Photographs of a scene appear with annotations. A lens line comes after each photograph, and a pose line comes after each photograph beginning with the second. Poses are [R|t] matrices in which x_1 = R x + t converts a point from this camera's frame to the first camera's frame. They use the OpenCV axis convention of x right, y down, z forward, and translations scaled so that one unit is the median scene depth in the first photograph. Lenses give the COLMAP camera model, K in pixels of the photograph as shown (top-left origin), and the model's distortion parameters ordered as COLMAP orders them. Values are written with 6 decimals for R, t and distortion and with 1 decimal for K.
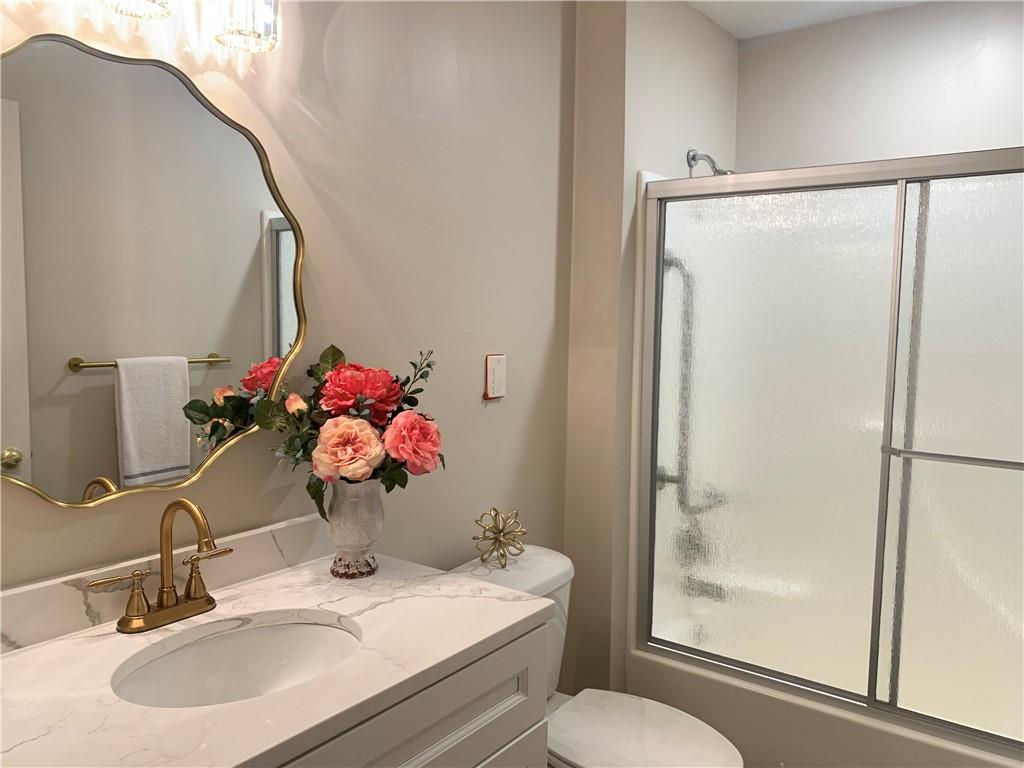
lens RADIAL K [[796.8, 0, 514.2], [0, 796.8, 378.4], [0, 0, 1]] dist [0.035987, -0.034874]
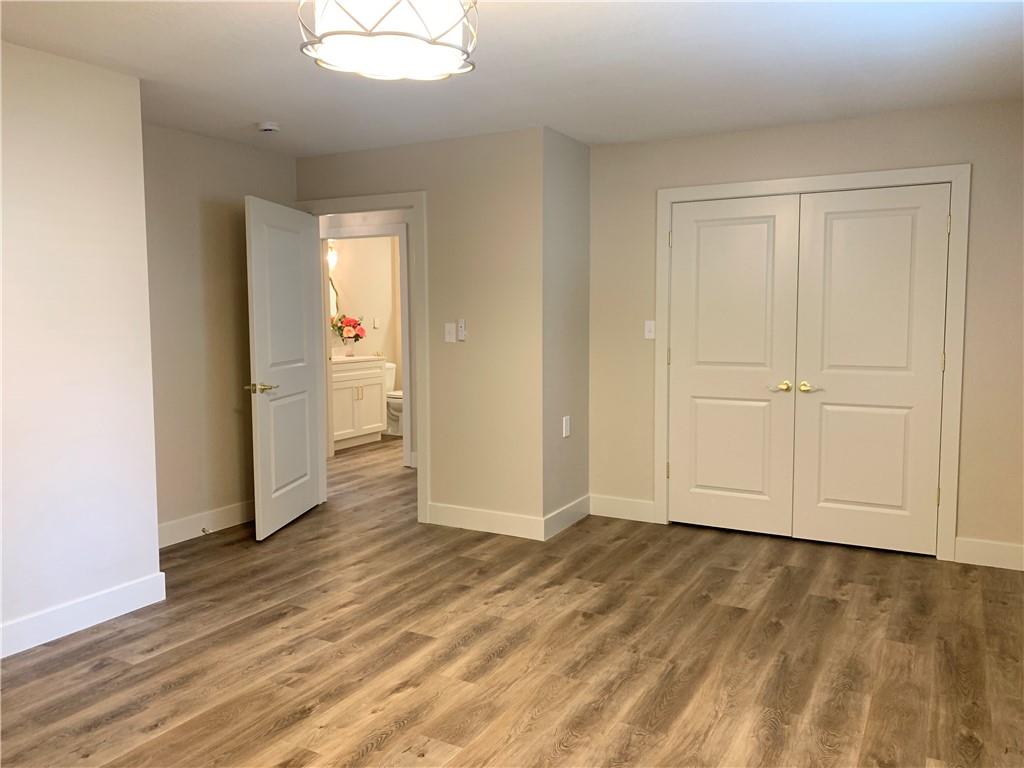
lens RADIAL K [[757.9, 0, 512.0], [0, 757.9, 384.0], [0, 0, 1]] dist [-0.006325, -0.002869]
pose [[0.990859, -0.035917, 0.130031, 0.211610], [0.034567, 0.999323, 0.012631, 0.410160], [-0.130397, -0.008021, 0.991429, -4.270814]]
